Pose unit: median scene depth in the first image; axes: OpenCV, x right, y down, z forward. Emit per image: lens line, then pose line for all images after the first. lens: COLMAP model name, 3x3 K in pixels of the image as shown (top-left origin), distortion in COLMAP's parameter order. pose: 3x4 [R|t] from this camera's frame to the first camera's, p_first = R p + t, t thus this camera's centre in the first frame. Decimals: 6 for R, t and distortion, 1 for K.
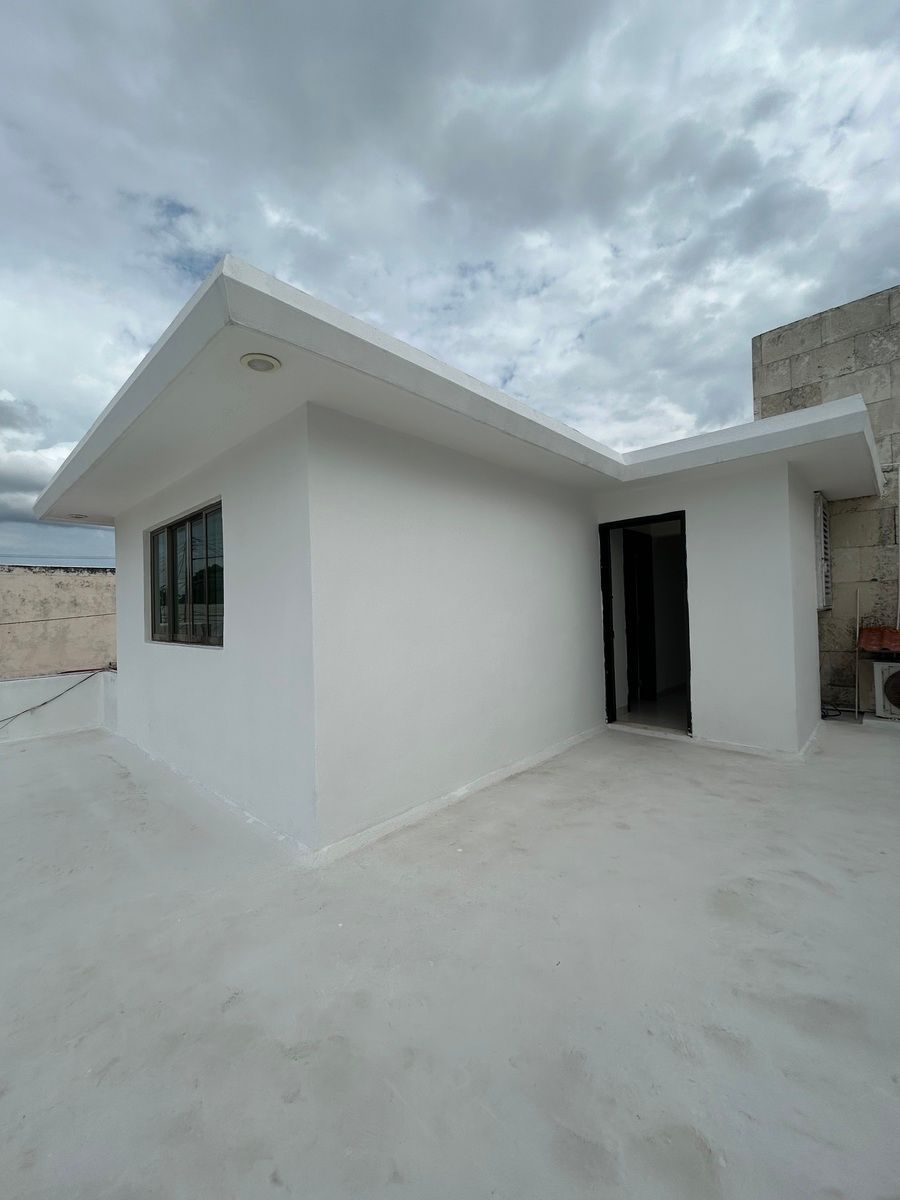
lens RADIAL K [[488.7, 0, 451.3], [0, 488.7, 601.7], [0, 0, 1]] dist [0.004516, 0.000563]
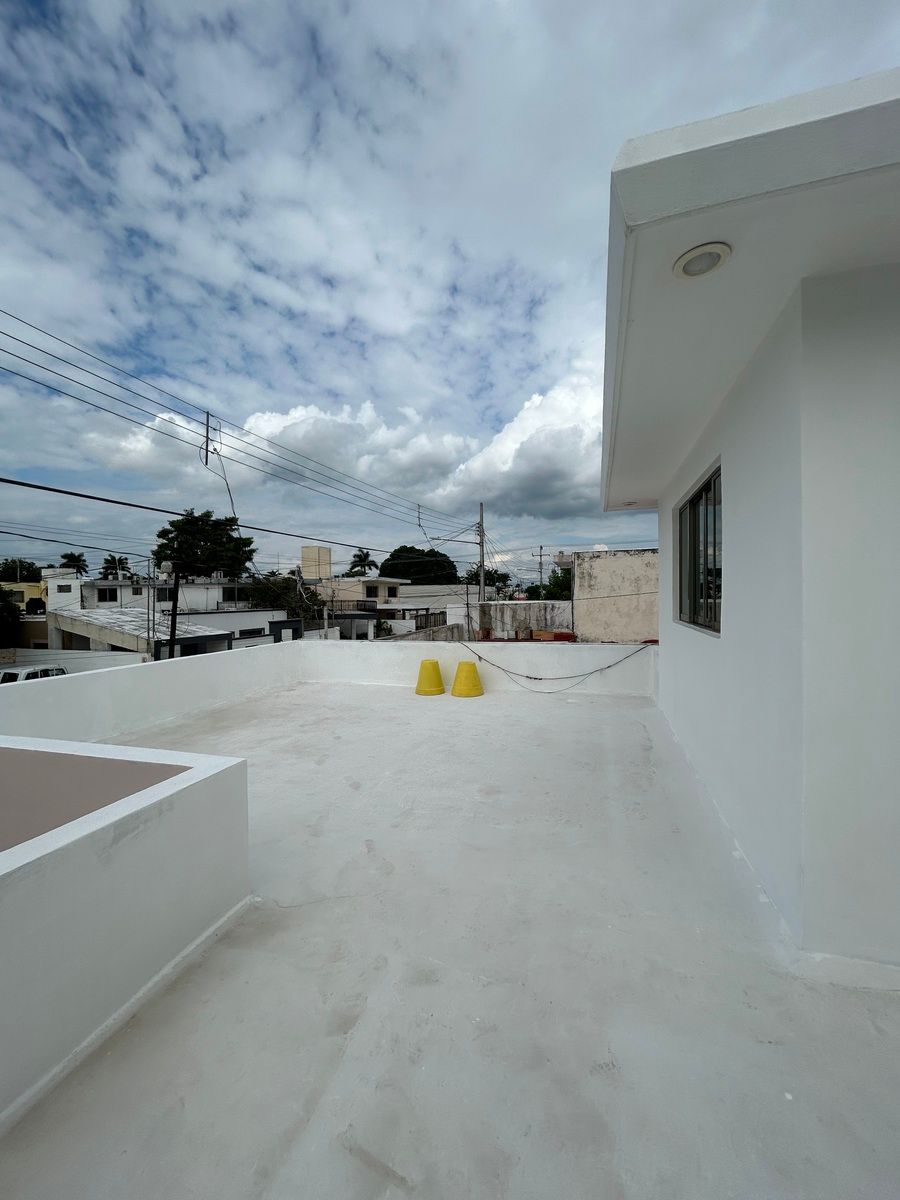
lens RADIAL K [[488.7, 0, 451.3], [0, 488.7, 601.7], [0, 0, 1]] dist [0.004516, 0.000563]
pose [[0.450221, 0.031117, -0.892375, 0.058440], [0.015026, 0.998987, 0.042415, -0.006181], [0.892791, -0.032505, 0.449297, 0.160036]]
